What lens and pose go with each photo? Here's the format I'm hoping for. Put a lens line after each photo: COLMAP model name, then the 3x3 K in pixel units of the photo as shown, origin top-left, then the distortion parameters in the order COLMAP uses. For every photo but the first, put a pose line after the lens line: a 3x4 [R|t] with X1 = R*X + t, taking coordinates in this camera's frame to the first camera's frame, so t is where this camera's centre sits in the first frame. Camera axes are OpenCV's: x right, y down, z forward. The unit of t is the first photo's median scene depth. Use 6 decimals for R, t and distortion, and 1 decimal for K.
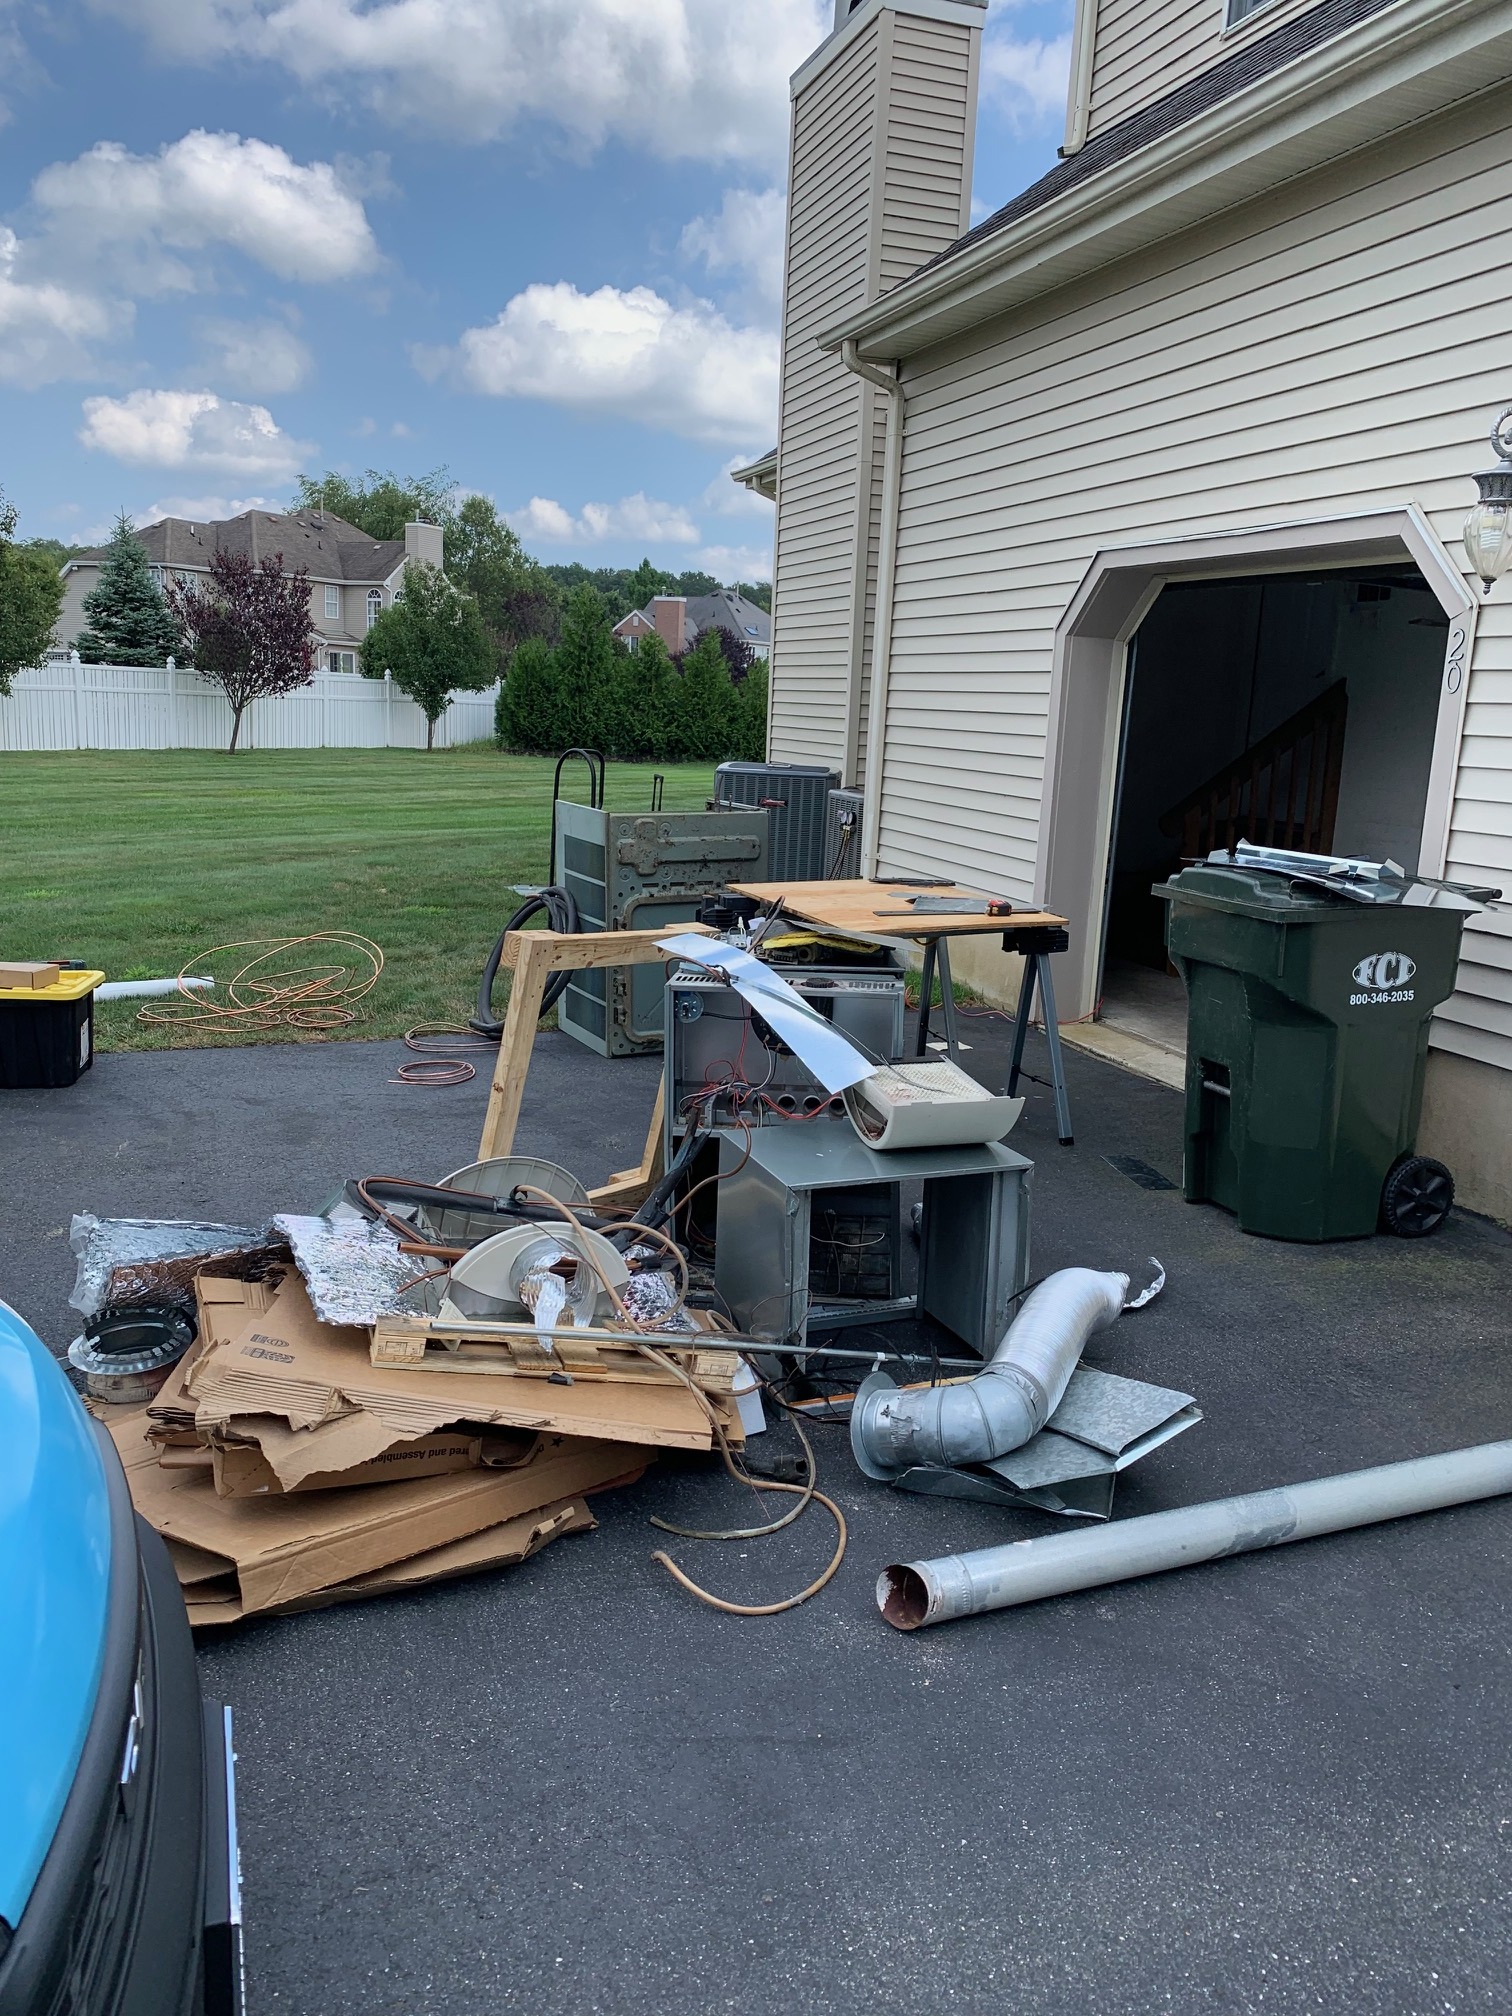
lens RADIAL K [[1527.5, 0, 764.6], [0, 1527.5, 1066.6], [0, 0, 1]] dist [0.054719, -0.000123]
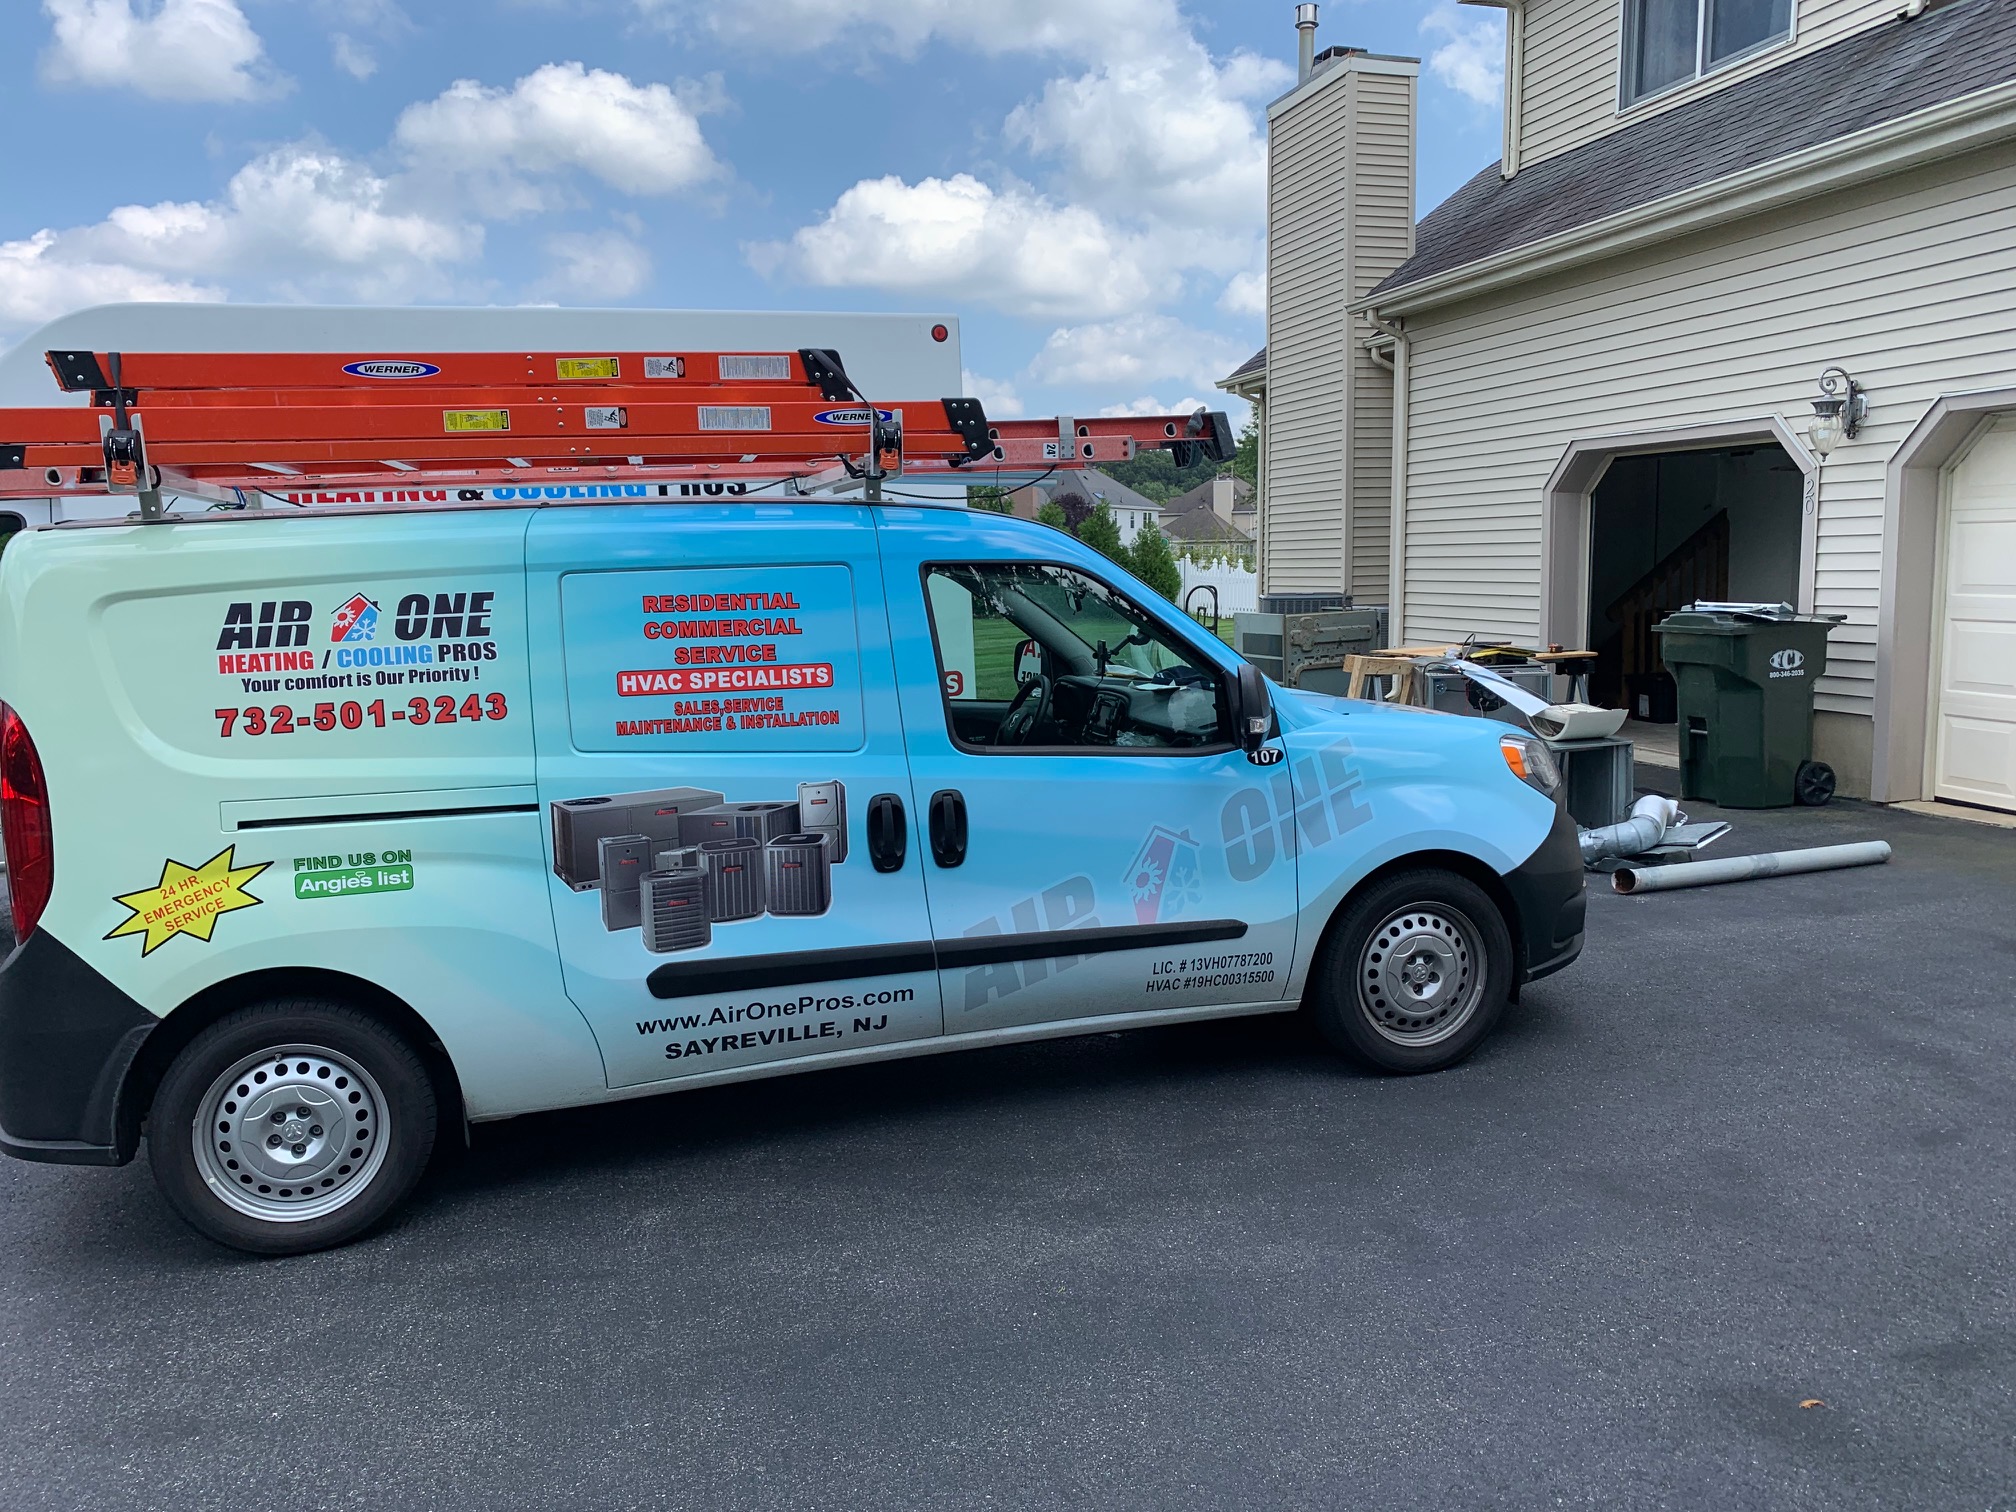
lens RADIAL K [[1546.5, 0, 1051.0], [0, 1546.5, 777.6], [0, 0, 1]] dist [0.004352, 0.156722]
pose [[0.998115, -0.048693, -0.037359, -0.391992], [0.045014, 0.994585, -0.093672, 0.198588], [0.041718, 0.091813, 0.994902, -0.838980]]
